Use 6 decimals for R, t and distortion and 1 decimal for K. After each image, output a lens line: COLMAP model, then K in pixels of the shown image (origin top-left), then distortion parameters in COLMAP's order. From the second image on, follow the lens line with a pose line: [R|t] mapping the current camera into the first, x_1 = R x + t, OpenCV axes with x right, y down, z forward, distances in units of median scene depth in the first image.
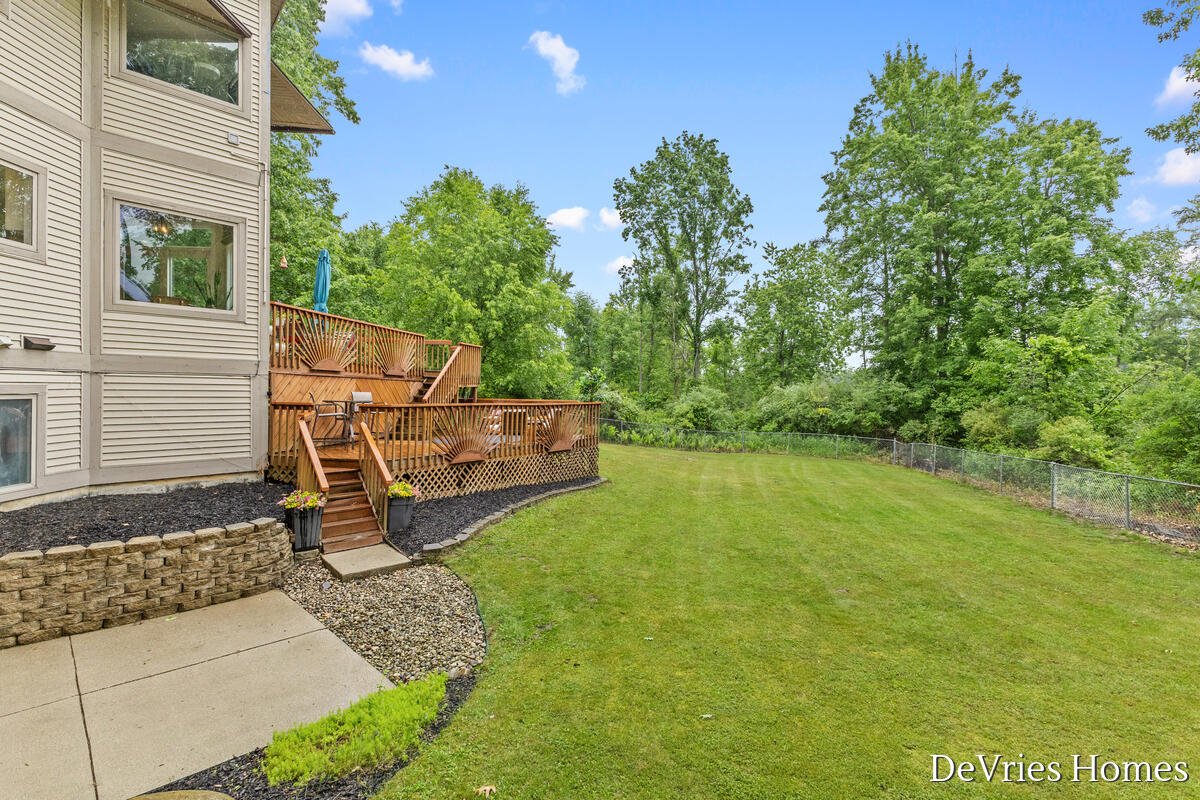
lens RADIAL K [[558.6, 0, 601.5], [0, 558.6, 418.7], [0, 0, 1]] dist [0.003796, 0.000939]
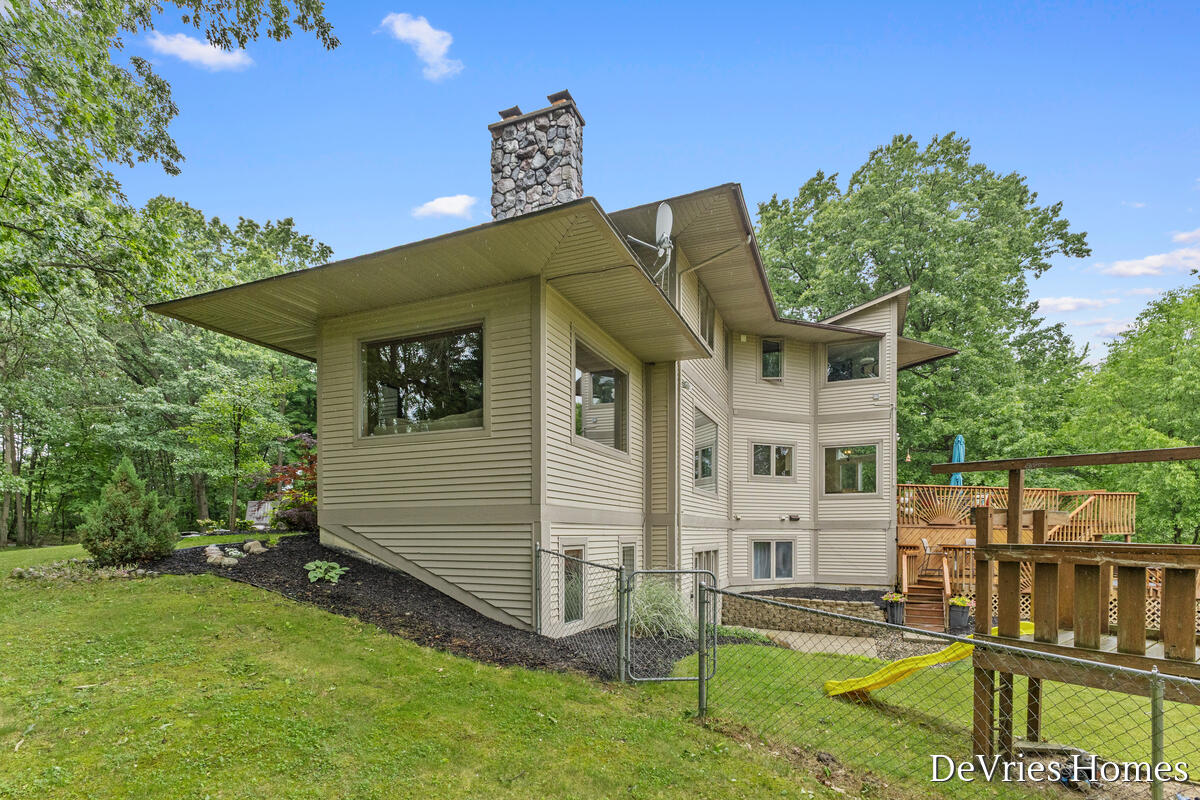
lens RADIAL K [[558.6, 0, 601.5], [0, 558.6, 418.7], [0, 0, 1]] dist [0.003796, 0.000939]
pose [[0.347378, -0.207980, -0.914370, 0.754873], [-0.045959, 0.970146, -0.238127, 0.046580], [0.936598, 0.124744, 0.327449, -0.463035]]
